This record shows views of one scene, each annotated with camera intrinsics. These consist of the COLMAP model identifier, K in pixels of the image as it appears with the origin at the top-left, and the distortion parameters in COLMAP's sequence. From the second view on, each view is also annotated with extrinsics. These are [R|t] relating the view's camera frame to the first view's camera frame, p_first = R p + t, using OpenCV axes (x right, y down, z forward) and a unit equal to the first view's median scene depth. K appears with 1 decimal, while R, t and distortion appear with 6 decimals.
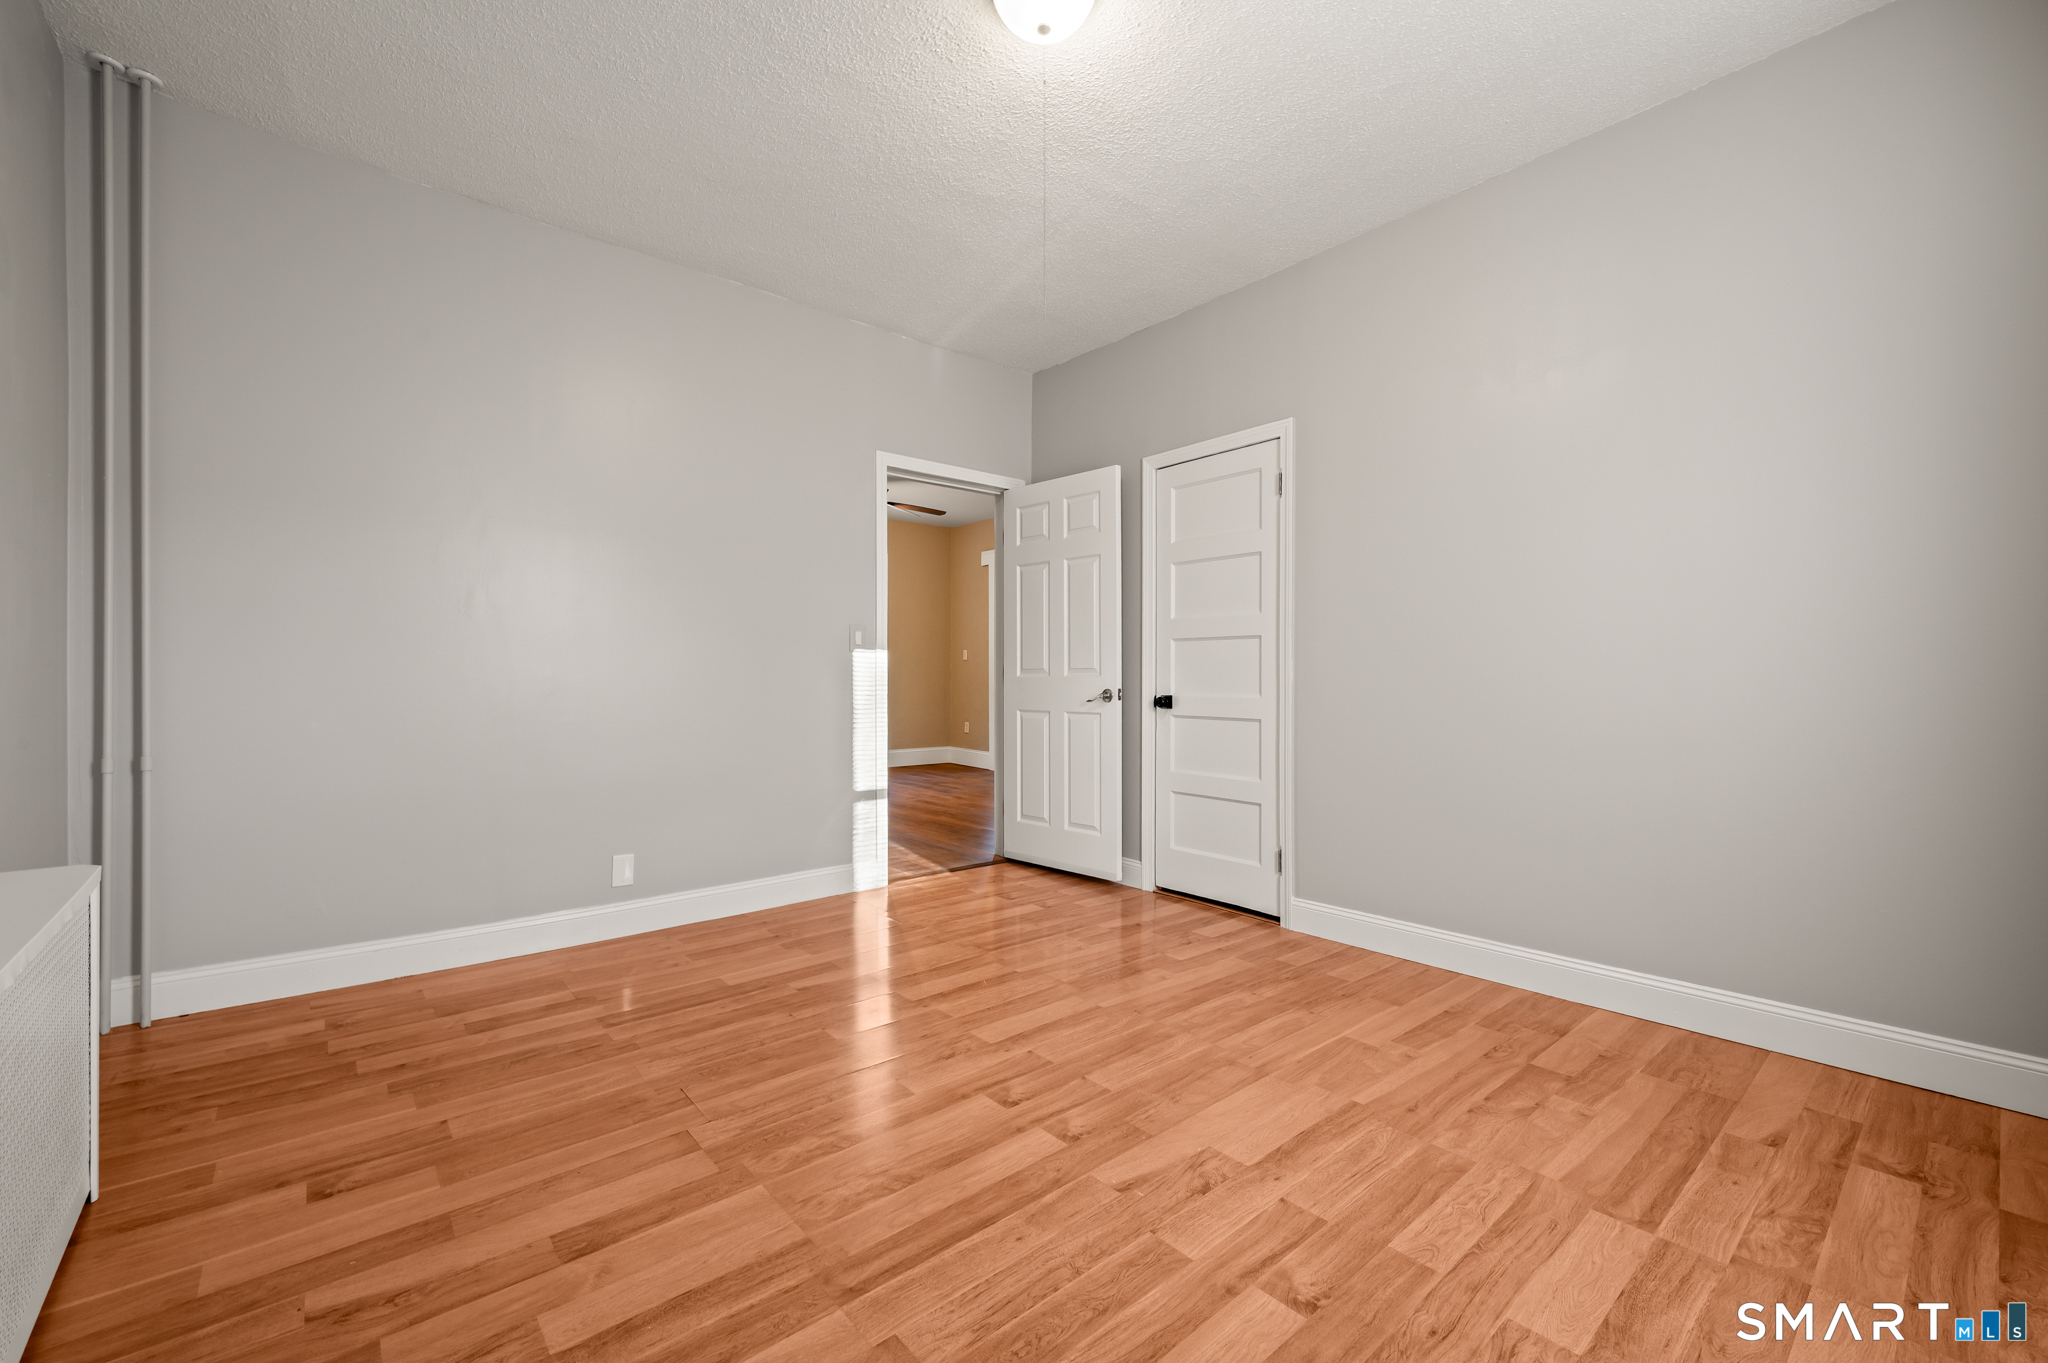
lens RADIAL K [[840.8, 0, 1030.1], [0, 840.8, 673.5], [0, 0, 1]] dist [0.000112, -0.000127]
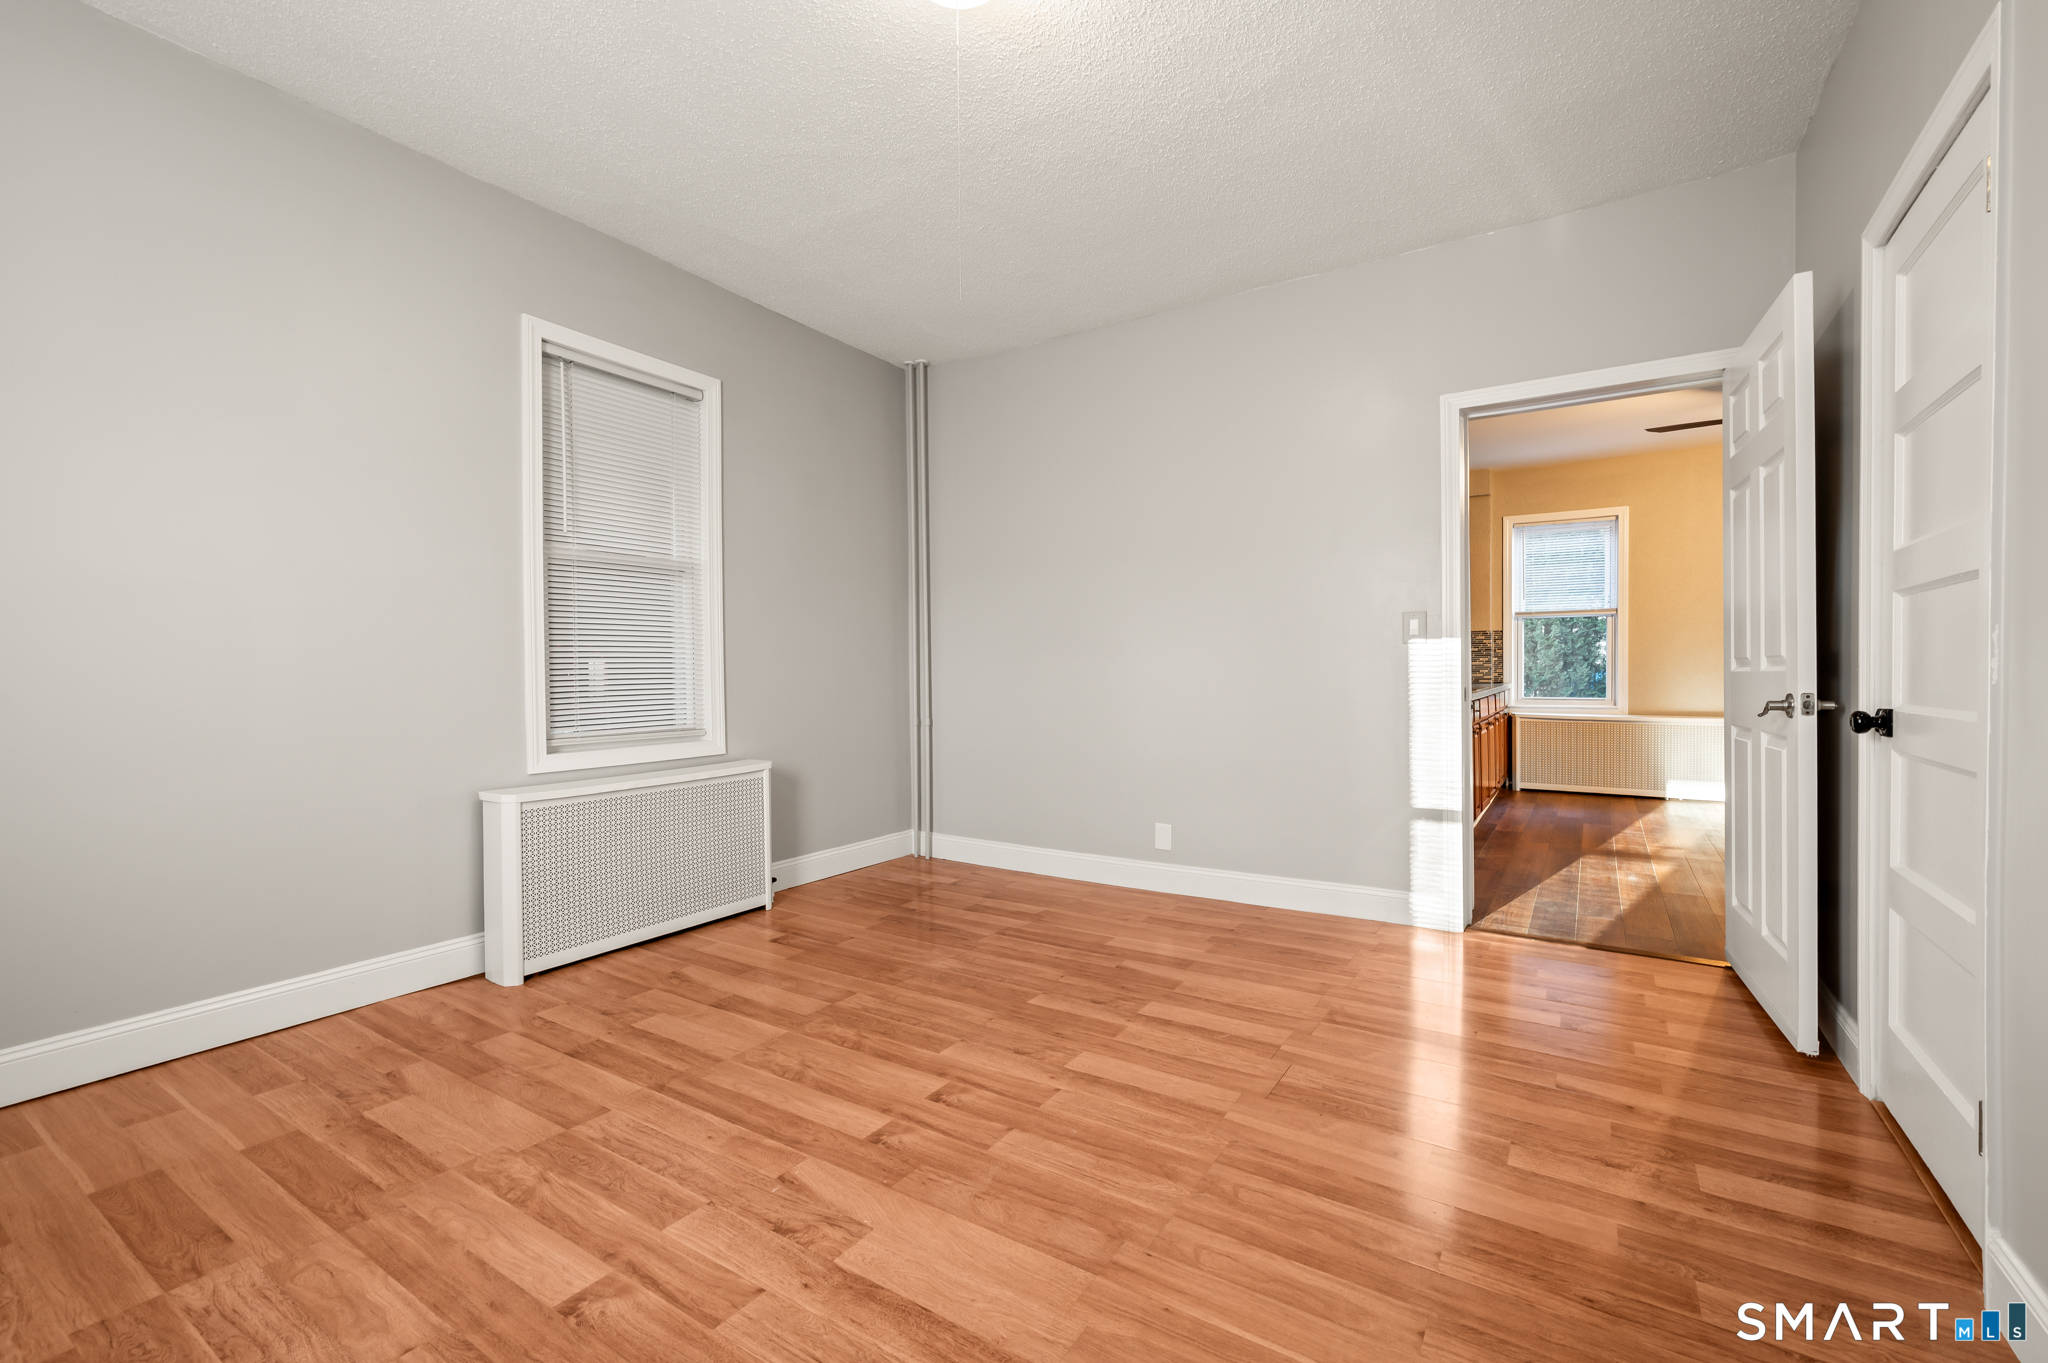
lens RADIAL K [[843.8, 0, 1104.7], [0, 843.8, 676.9], [0, 0, 1]] dist [0.000267, -0.000033]
pose [[0.316154, 0.001063, -0.948707, 0.817026], [0.011614, 0.999920, 0.004991, 0.000553], [0.948637, -0.012597, 0.316116, 0.712132]]
